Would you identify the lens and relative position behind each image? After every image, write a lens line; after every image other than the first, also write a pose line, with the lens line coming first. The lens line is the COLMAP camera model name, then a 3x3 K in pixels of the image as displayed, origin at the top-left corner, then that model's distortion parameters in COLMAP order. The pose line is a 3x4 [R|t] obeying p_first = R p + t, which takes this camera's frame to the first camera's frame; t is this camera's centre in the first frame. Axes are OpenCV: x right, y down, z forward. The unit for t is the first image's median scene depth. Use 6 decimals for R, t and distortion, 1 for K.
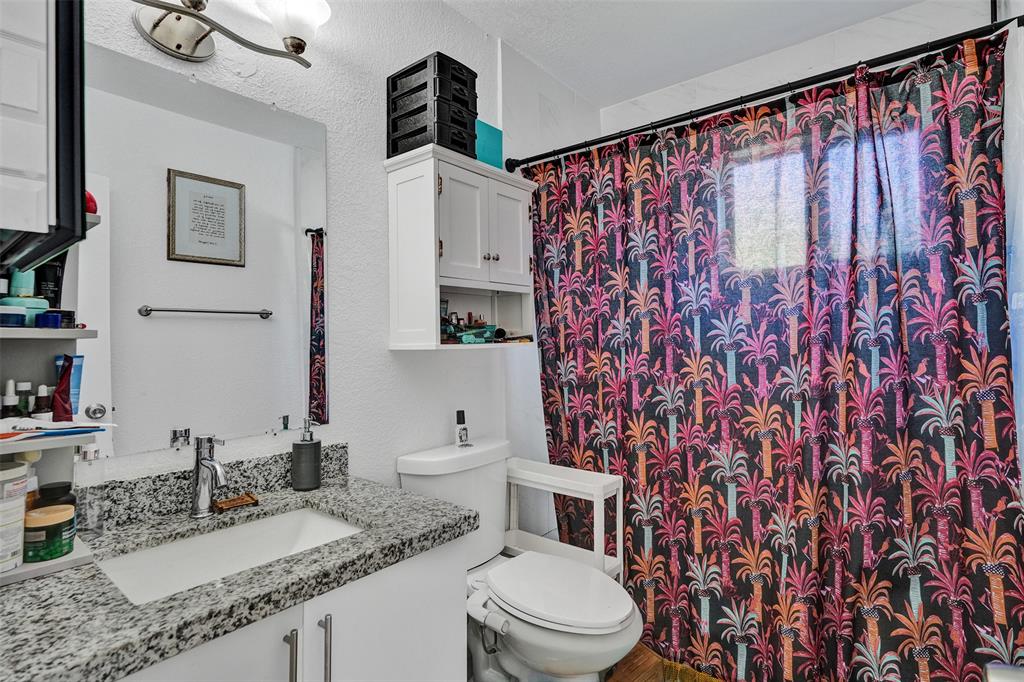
lens RADIAL K [[504.3, 0, 512.5], [0, 504.3, 340.9], [0, 0, 1]] dist [0.005822, 0.000782]
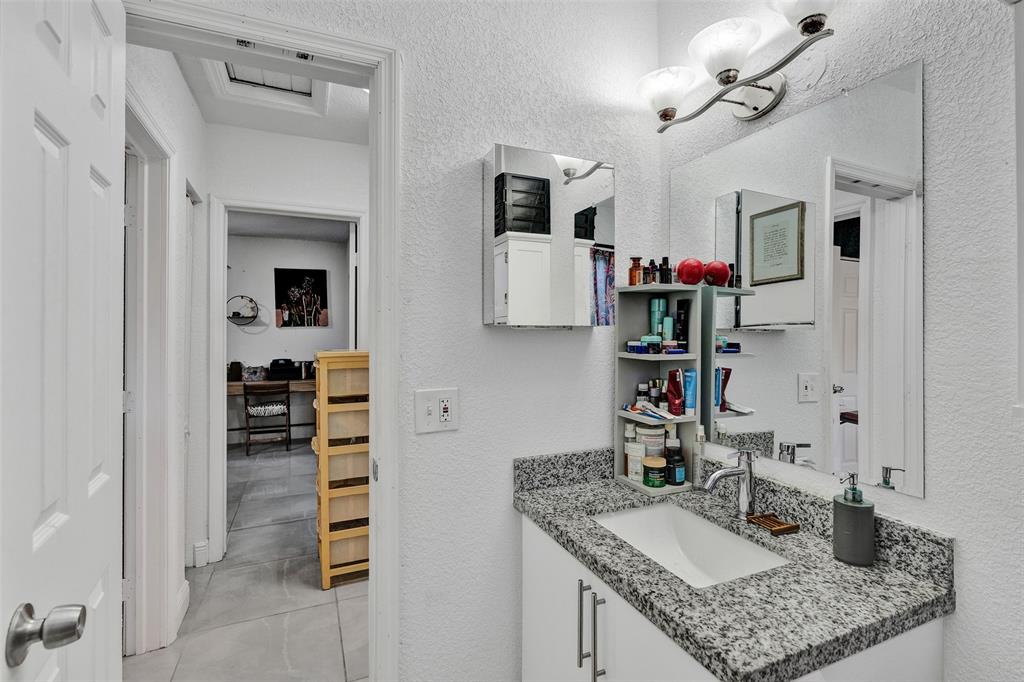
lens RADIAL K [[474.7, 0, 513.9], [0, 474.7, 336.8], [0, 0, 1]] dist [-0.003894, -0.000187]
pose [[-0.459012, 0.012510, -0.888342, 0.681101], [0.009326, 0.999914, 0.009263, -0.093781], [0.888381, -0.004033, -0.459089, 1.222980]]
